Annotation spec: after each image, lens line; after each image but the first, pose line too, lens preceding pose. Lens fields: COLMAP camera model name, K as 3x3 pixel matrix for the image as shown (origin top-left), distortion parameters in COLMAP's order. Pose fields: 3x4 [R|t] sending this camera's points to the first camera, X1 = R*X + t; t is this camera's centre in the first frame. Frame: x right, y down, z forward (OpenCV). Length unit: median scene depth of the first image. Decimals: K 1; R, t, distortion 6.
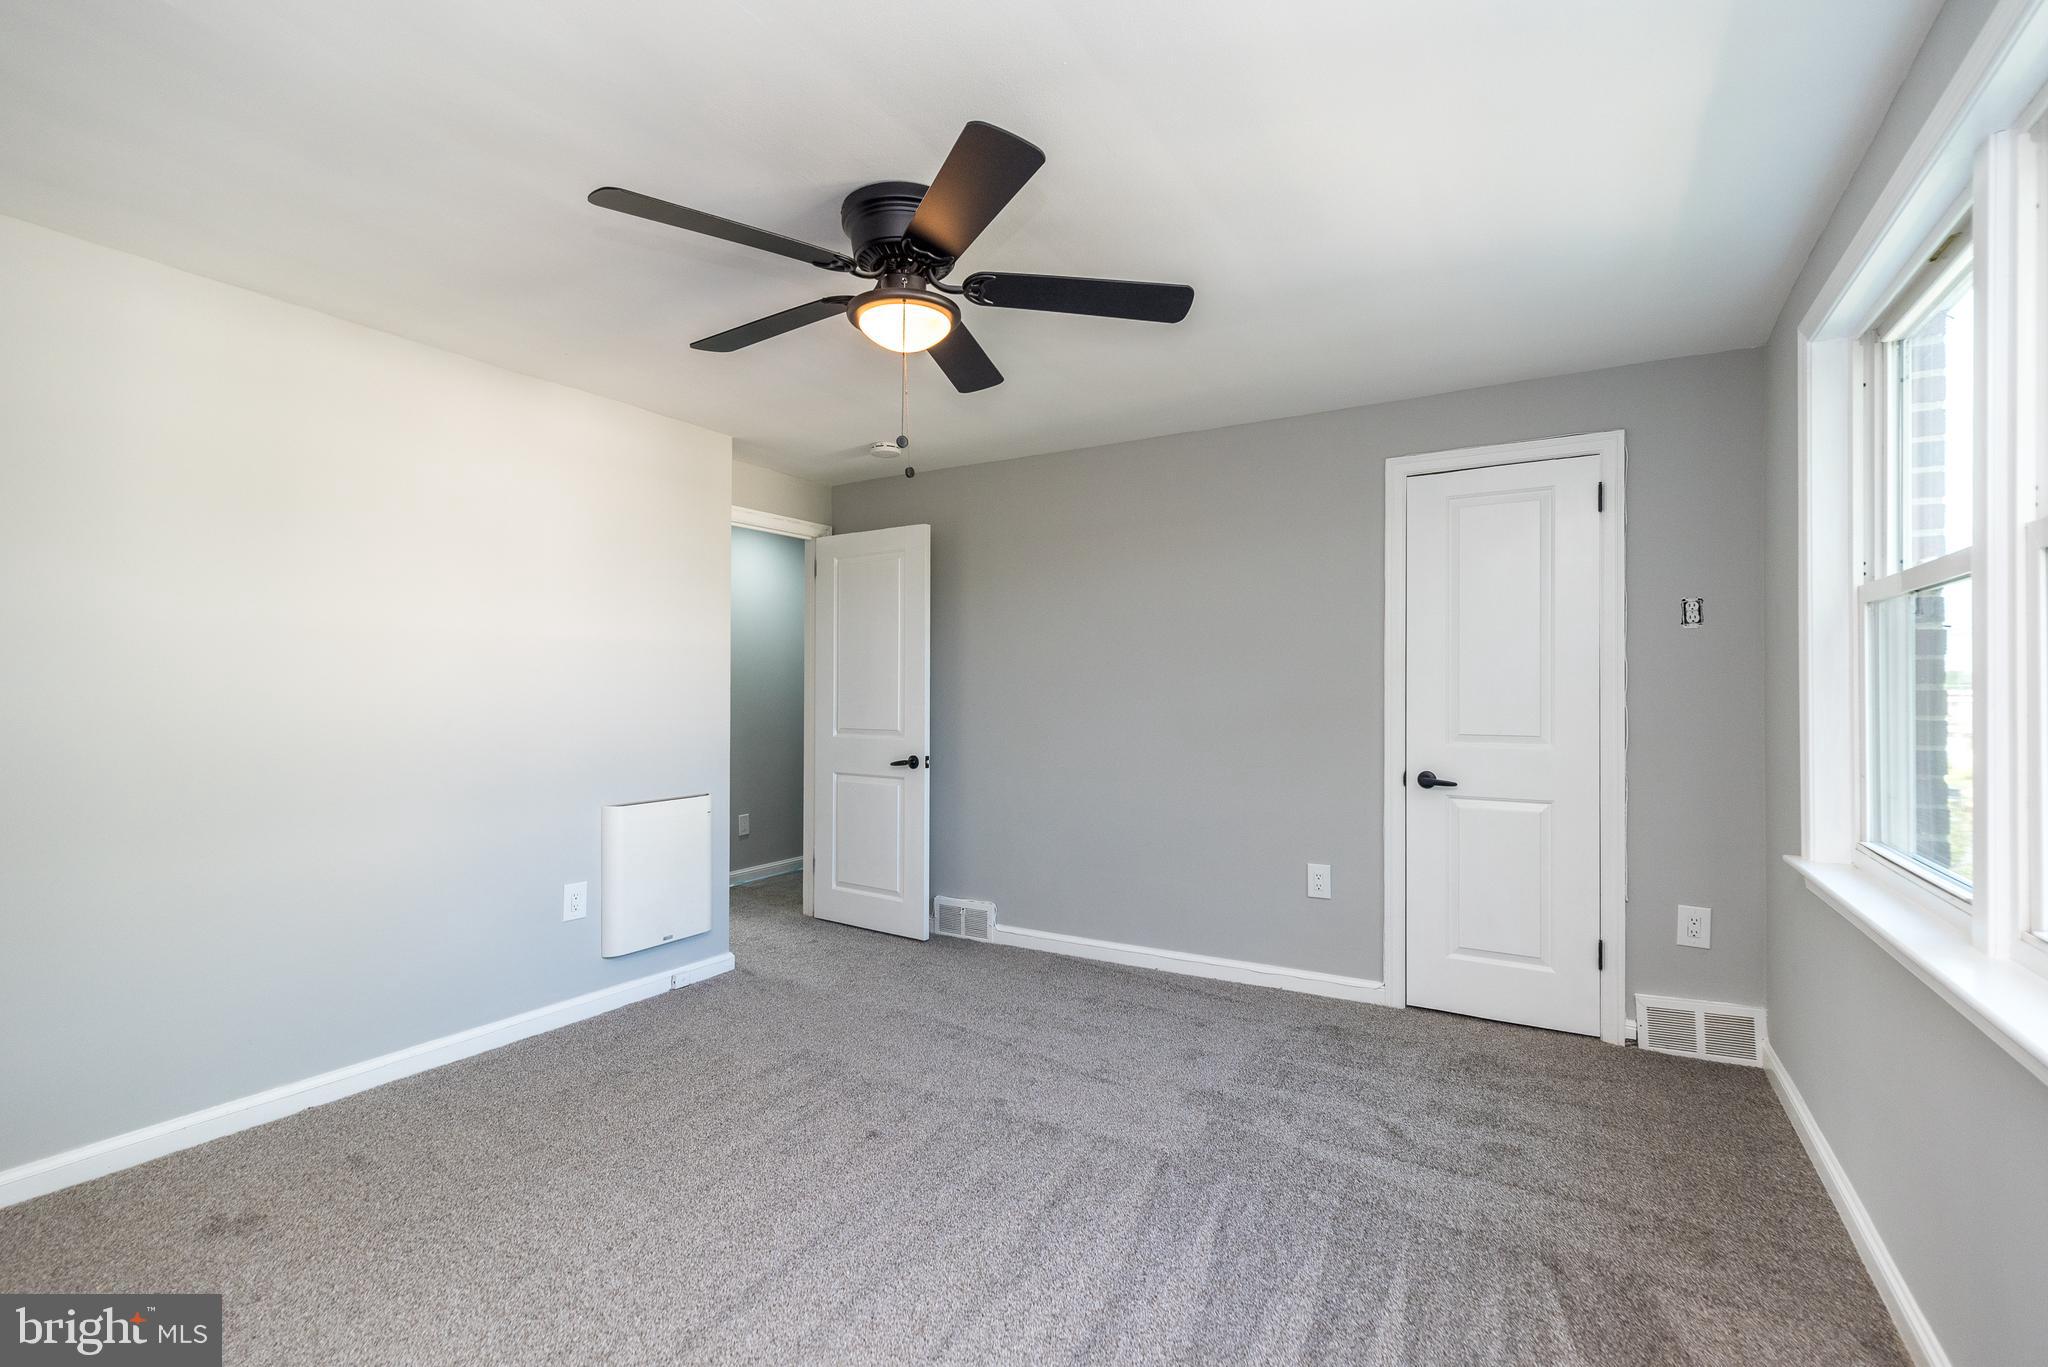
lens RADIAL K [[935.6, 0, 1024.0], [0, 935.6, 683.5], [0, 0, 1]] dist [0.016449, 0.000066]
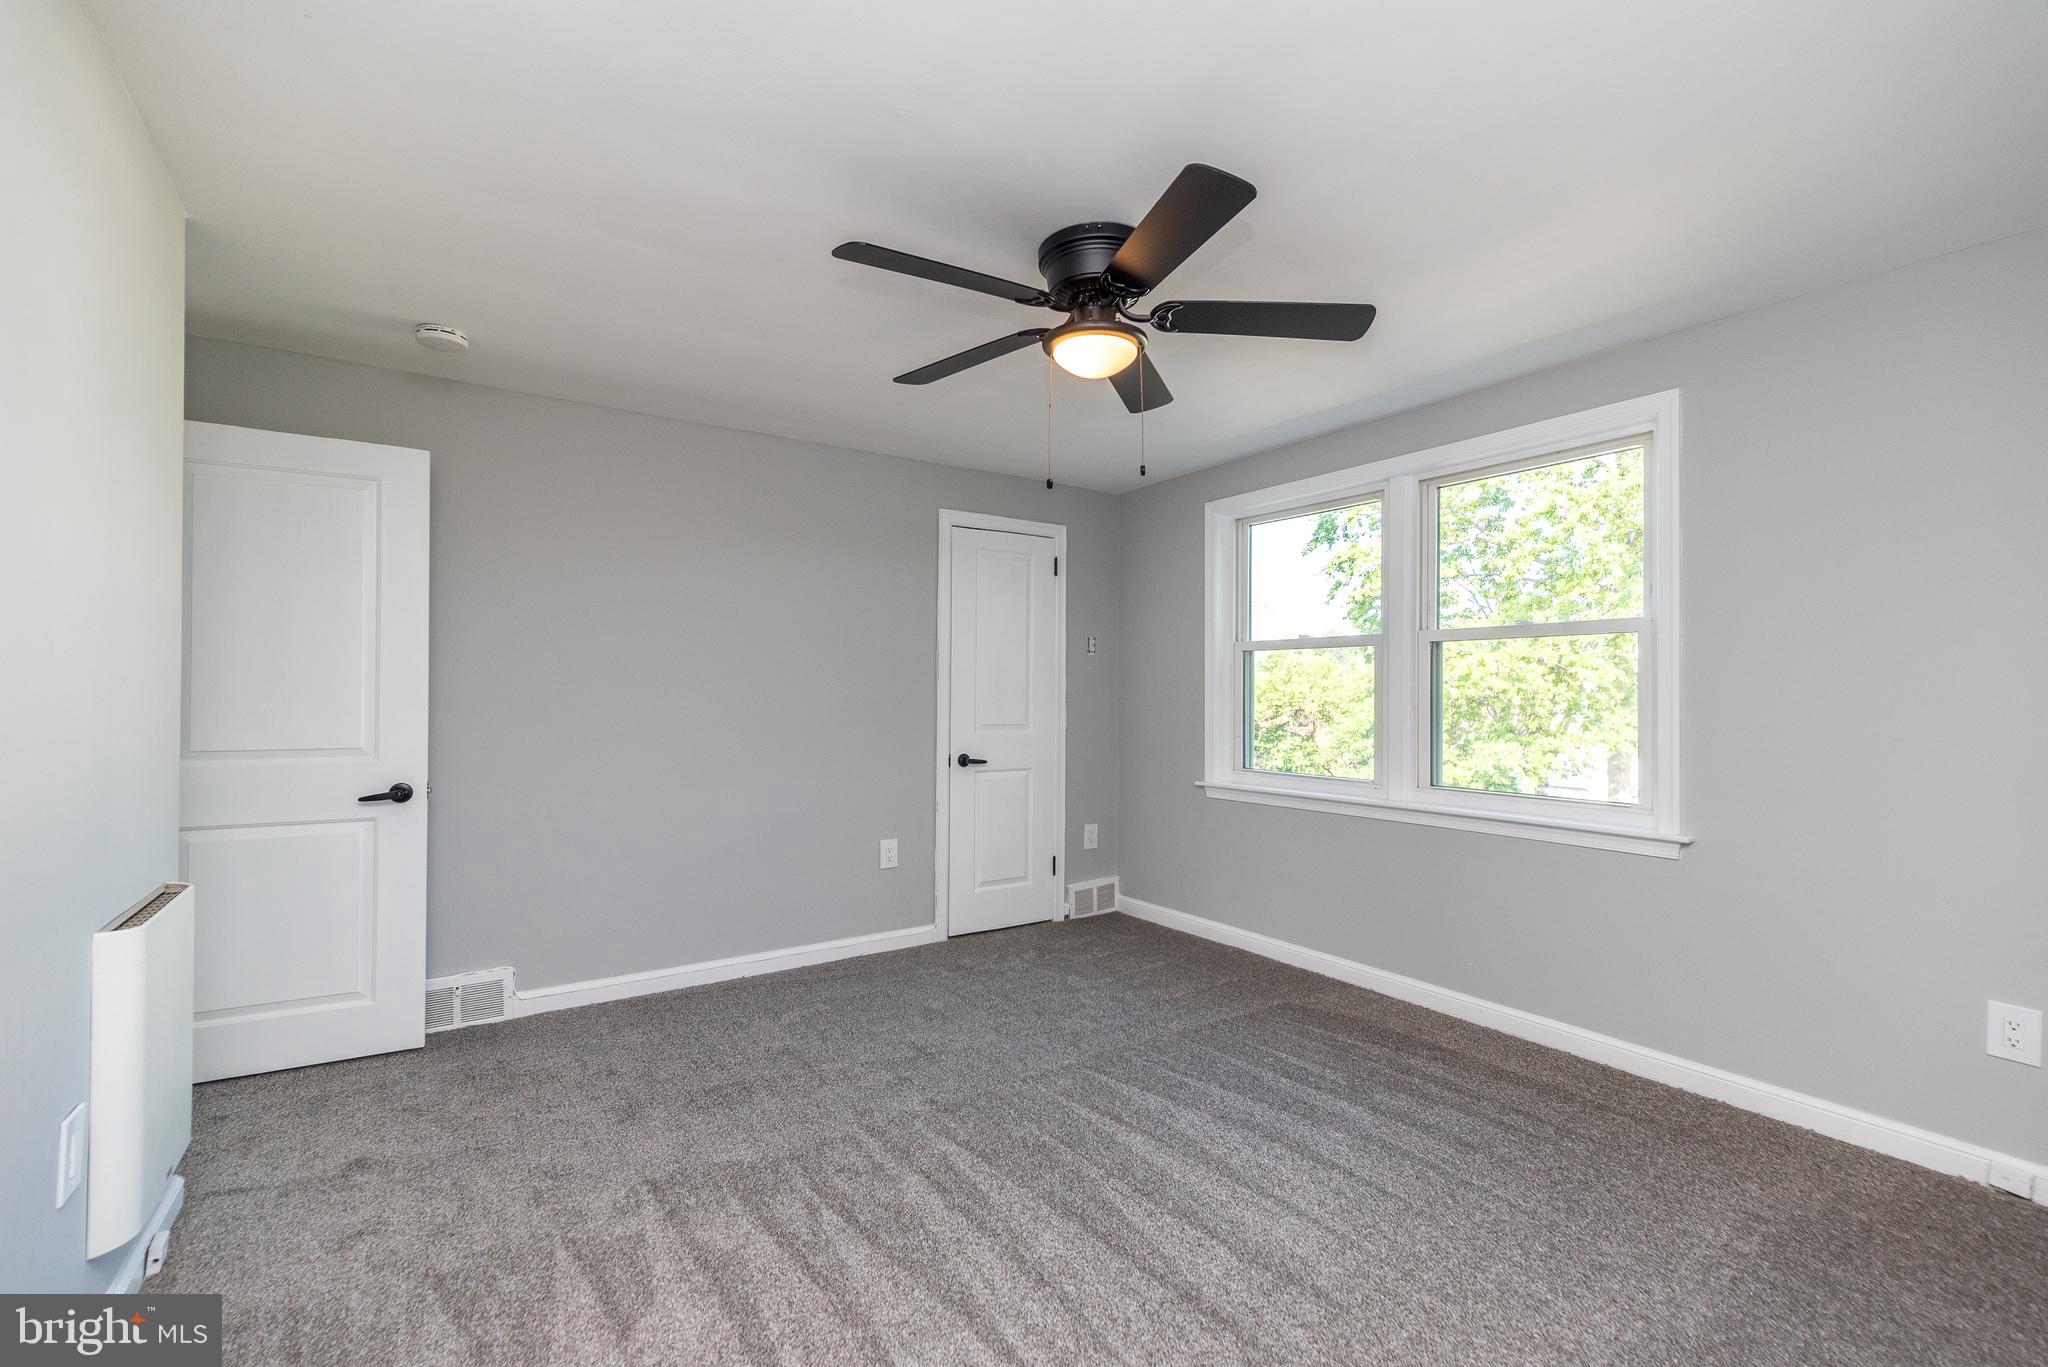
lens RADIAL K [[898.7, 0, 1027.0], [0, 898.7, 688.5], [0, 0, 1]] dist [0.007999, -0.000249]
pose [[0.423671, 0.006794, 0.905791, -0.670798], [-0.011867, 0.999928, -0.001949, 0.003513], [-0.905738, -0.009924, 0.423721, 0.389105]]
